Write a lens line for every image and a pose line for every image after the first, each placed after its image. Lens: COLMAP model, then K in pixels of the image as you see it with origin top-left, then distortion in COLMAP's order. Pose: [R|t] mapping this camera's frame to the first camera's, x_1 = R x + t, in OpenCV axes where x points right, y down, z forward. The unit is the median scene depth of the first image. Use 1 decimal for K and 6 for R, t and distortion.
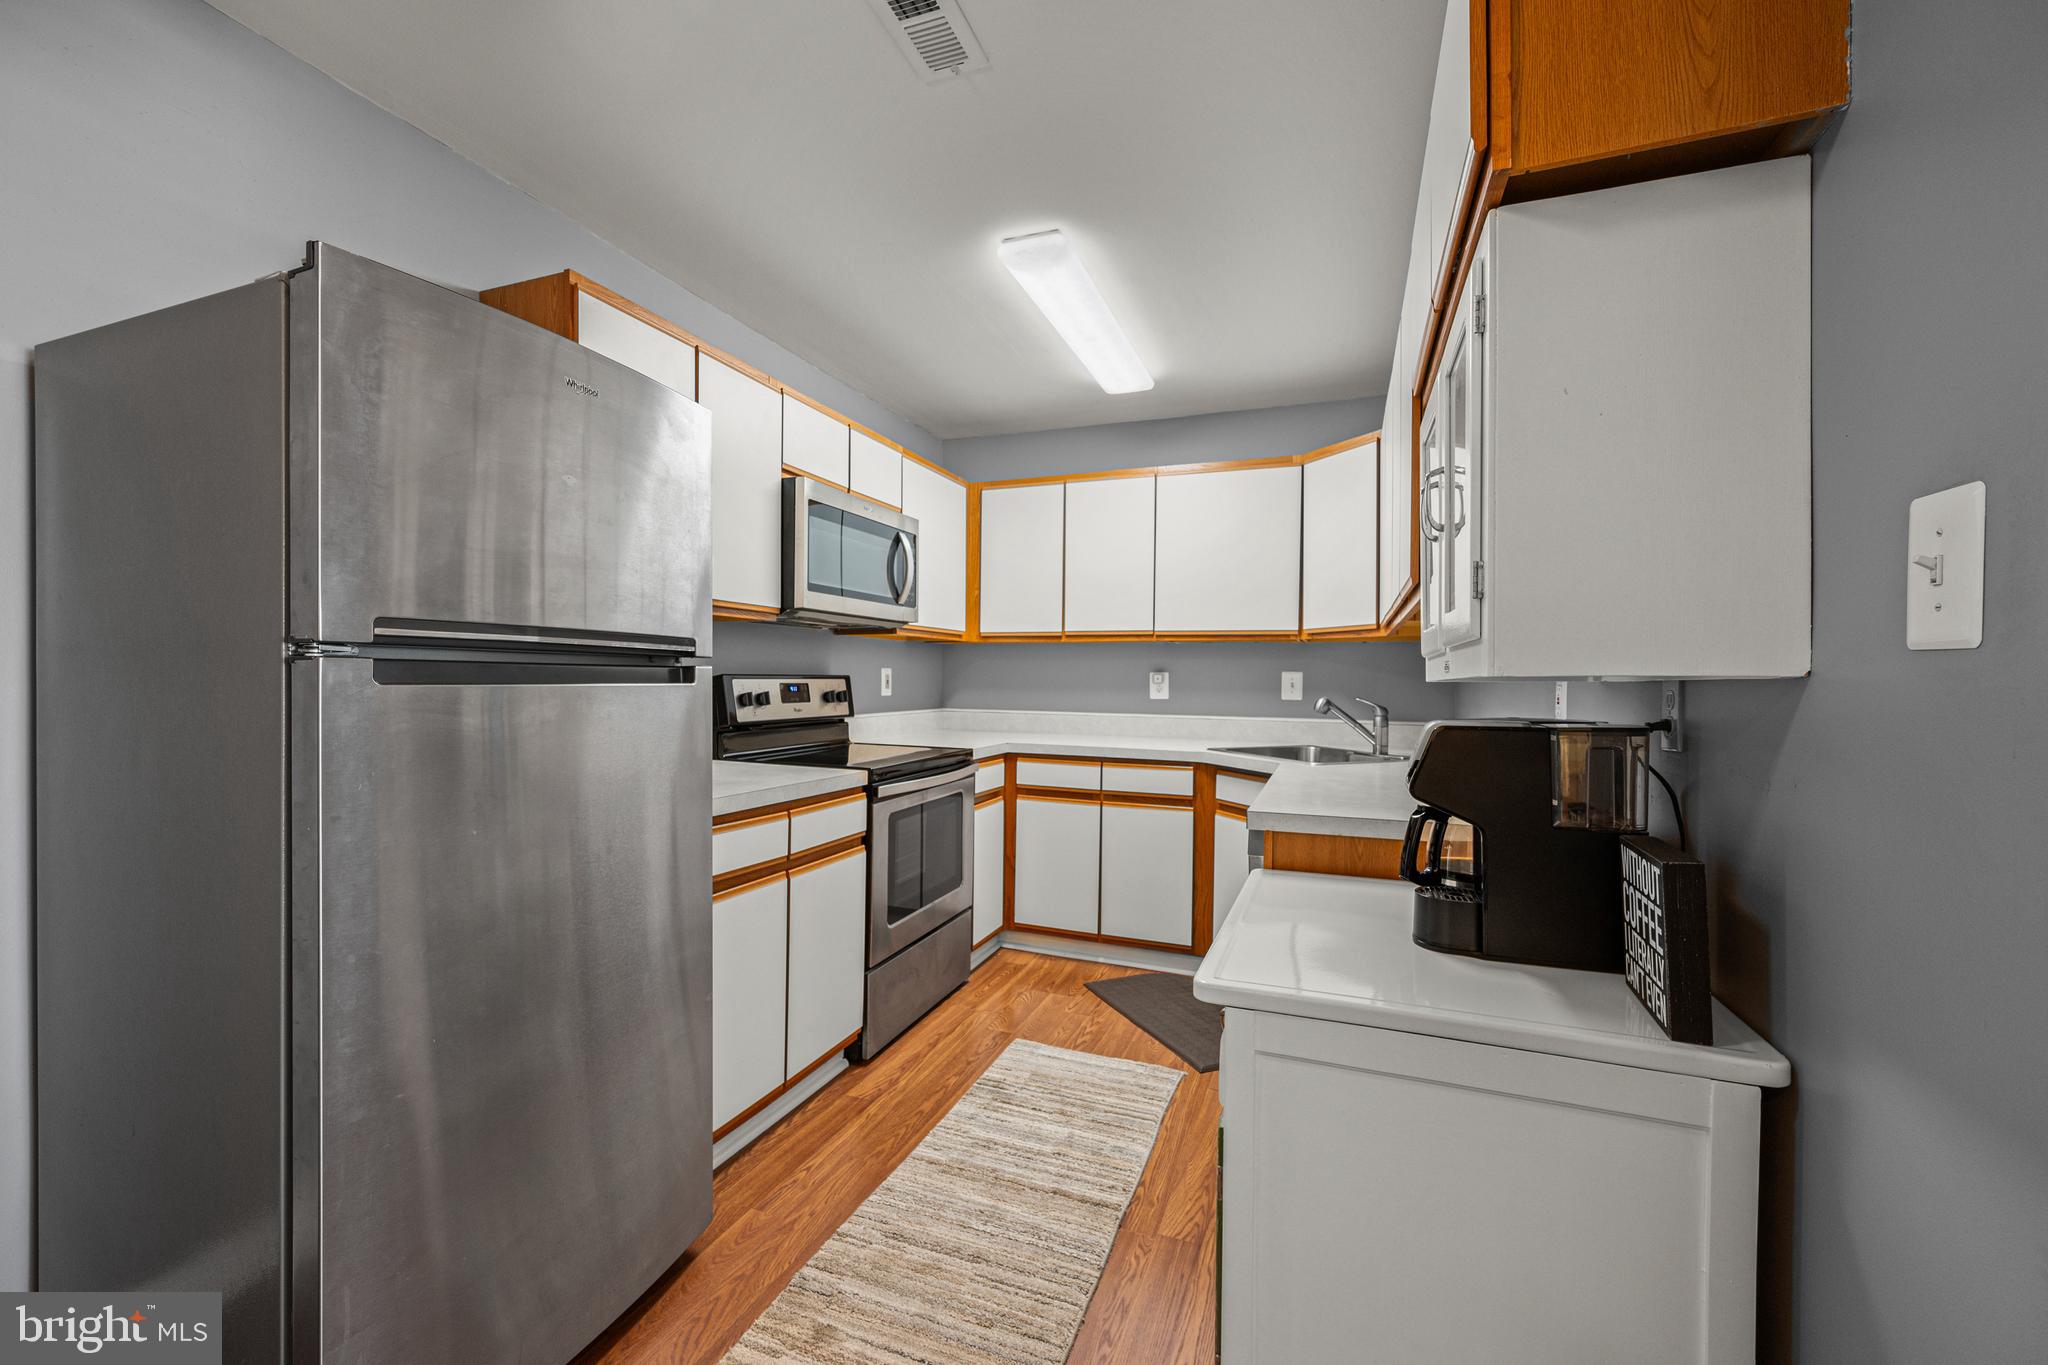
lens RADIAL K [[821.1, 0, 1019.5], [0, 821.1, 685.1], [0, 0, 1]] dist [0.005642, 0.000836]
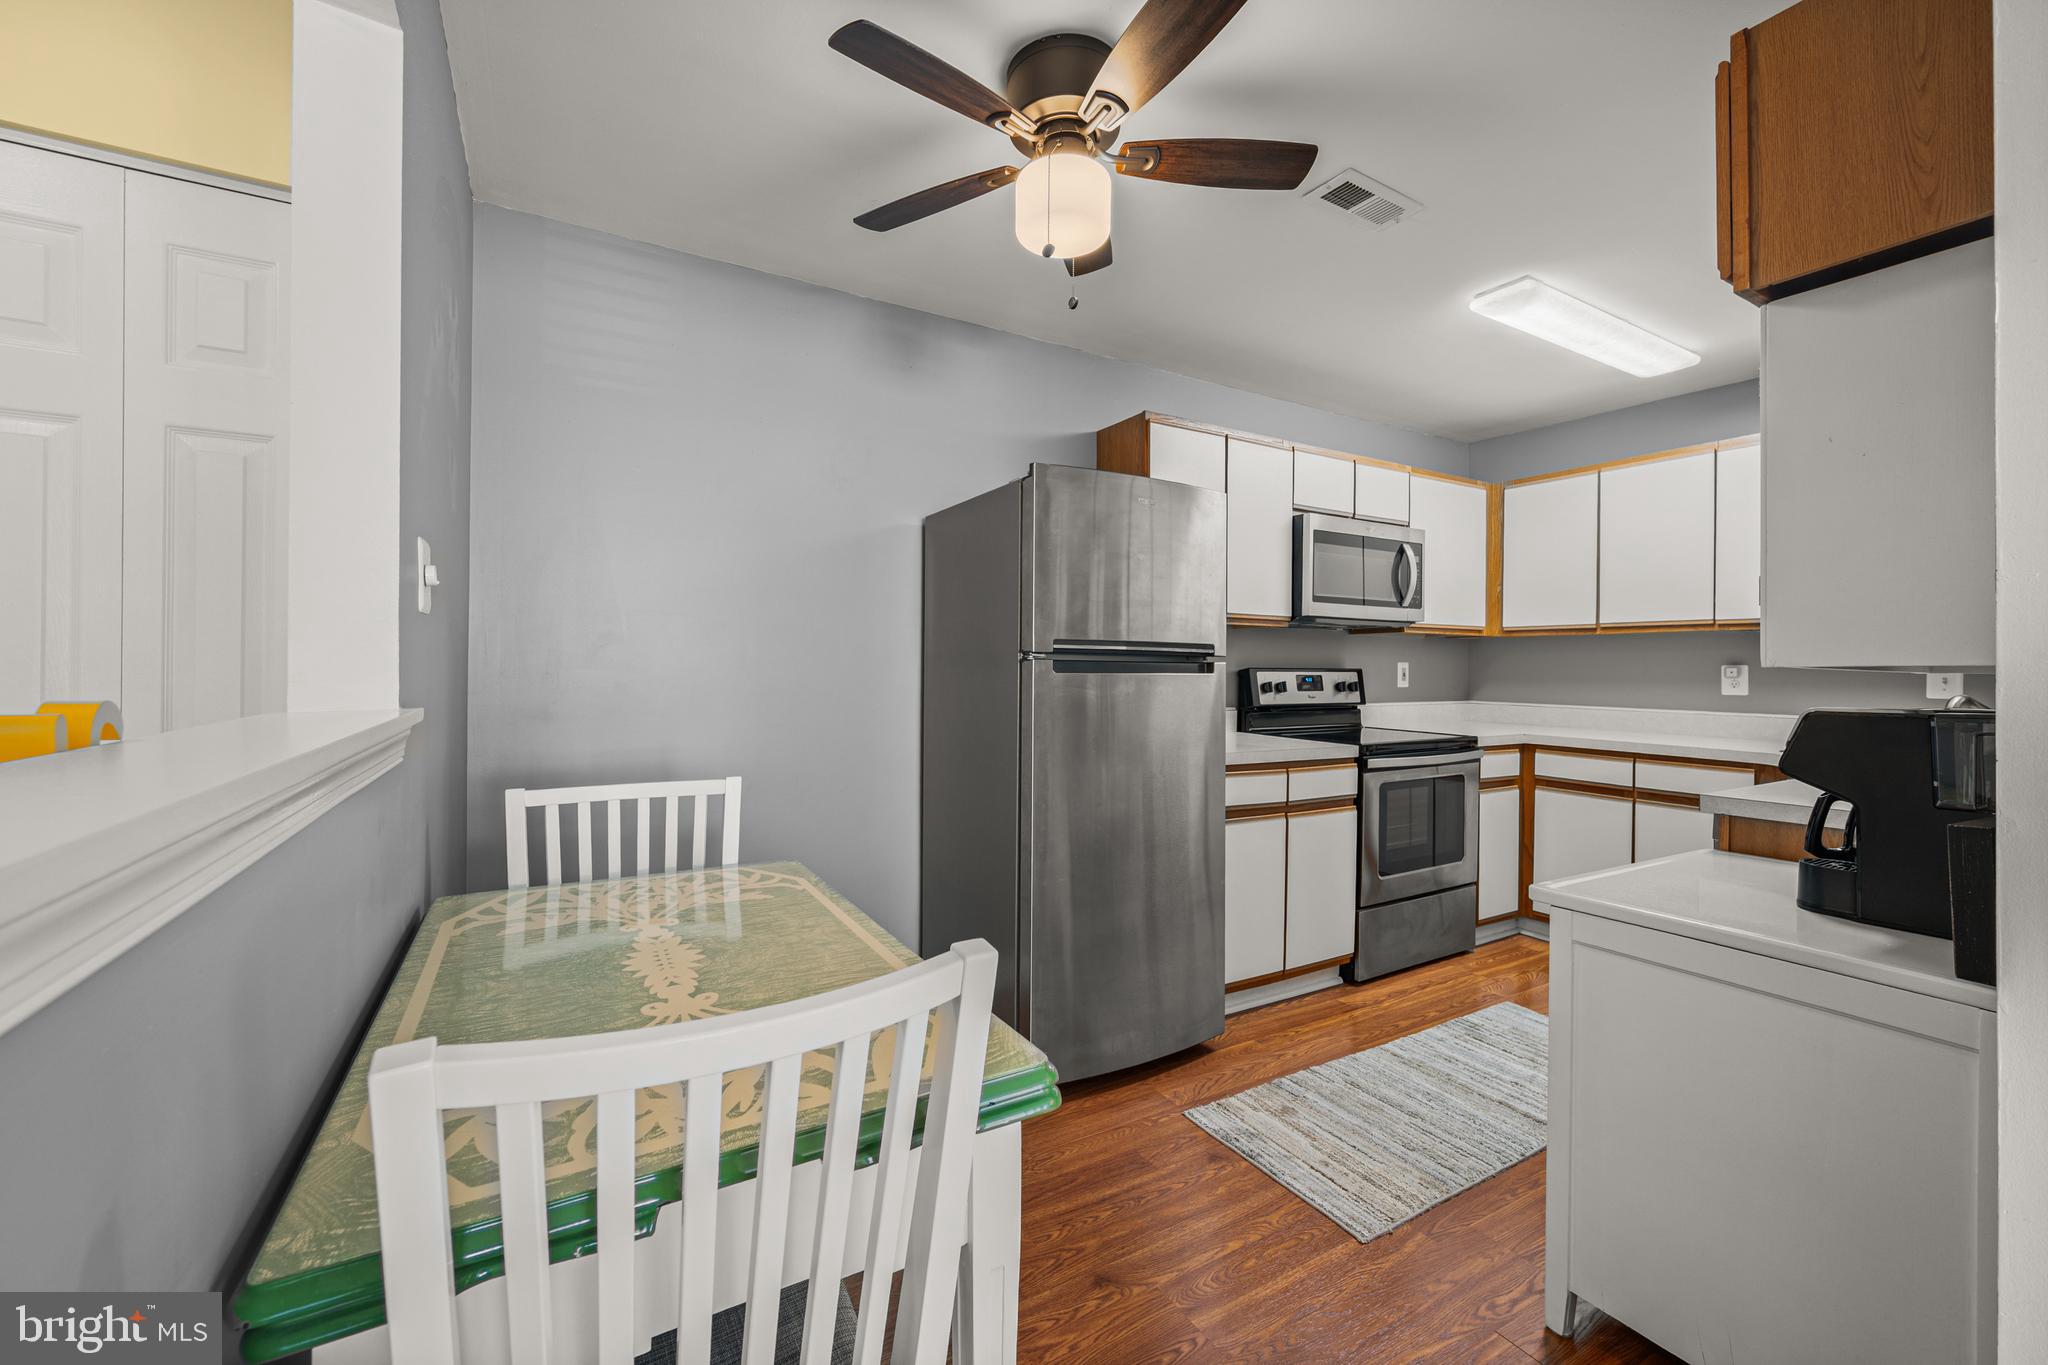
lens RADIAL K [[821.1, 0, 1024.6], [0, 821.1, 667.8], [0, 0, 1]] dist [0.005642, 0.000836]
pose [[0.788827, -0.002269, -0.614611, 0.166159], [-0.006675, 0.999903, -0.012257, 0.005154], [0.614579, 0.013771, 0.788735, -0.262724]]
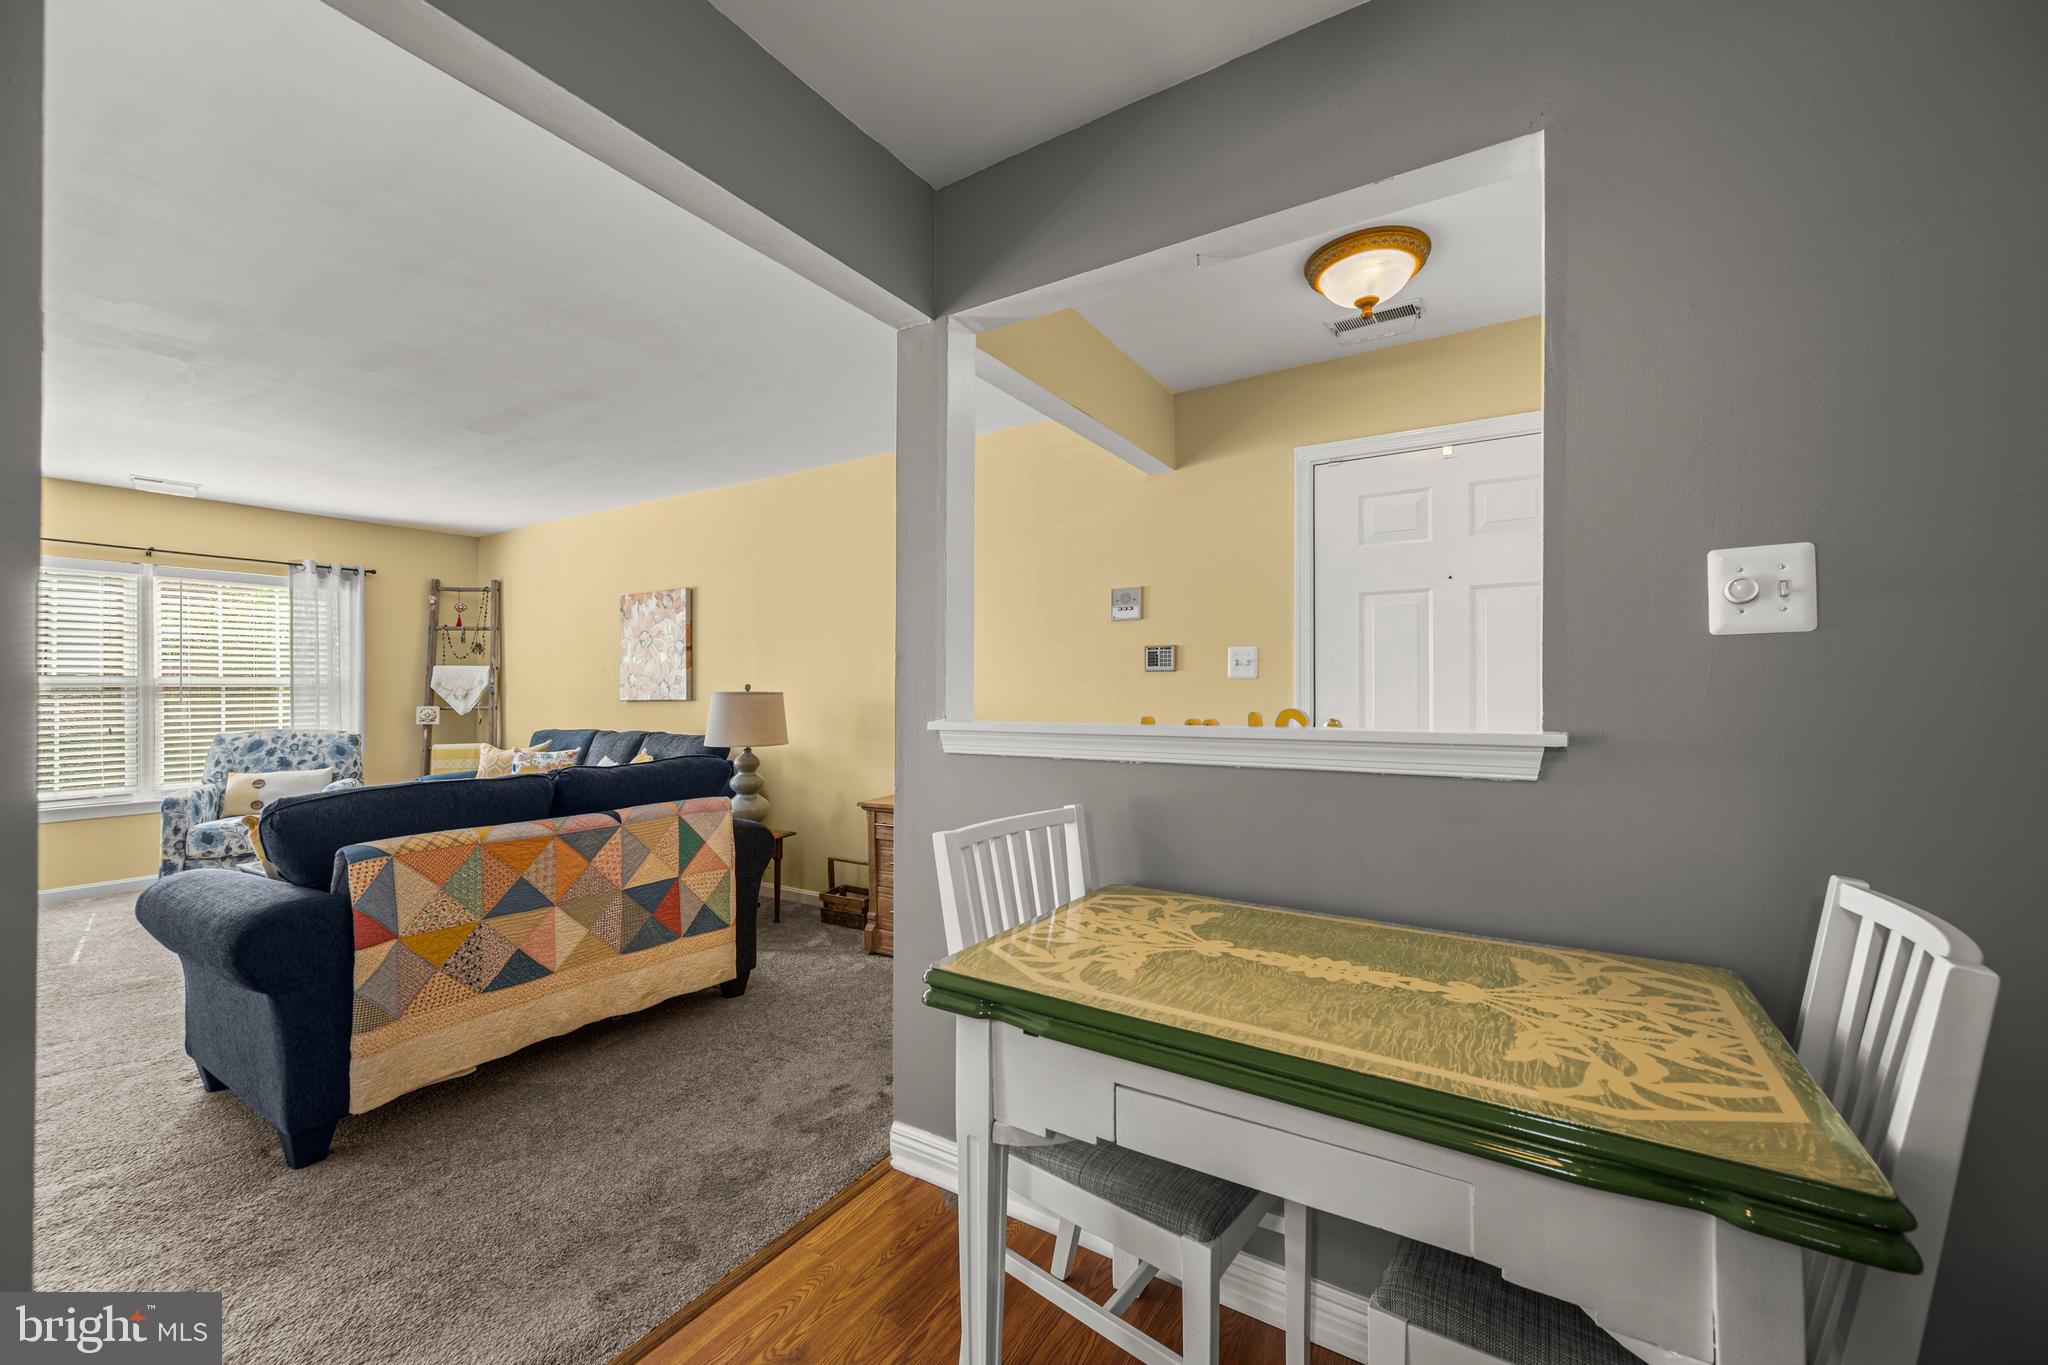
lens RADIAL K [[821.1, 0, 1038.1], [0, 821.1, 692.0], [0, 0, 1]] dist [0.005642, 0.000836]
pose [[-0.985559, -0.015038, 0.168666, -2.298462], [-0.012872, 0.999820, 0.013932, -0.066235], [-0.168845, 0.011559, -0.985575, 4.990247]]
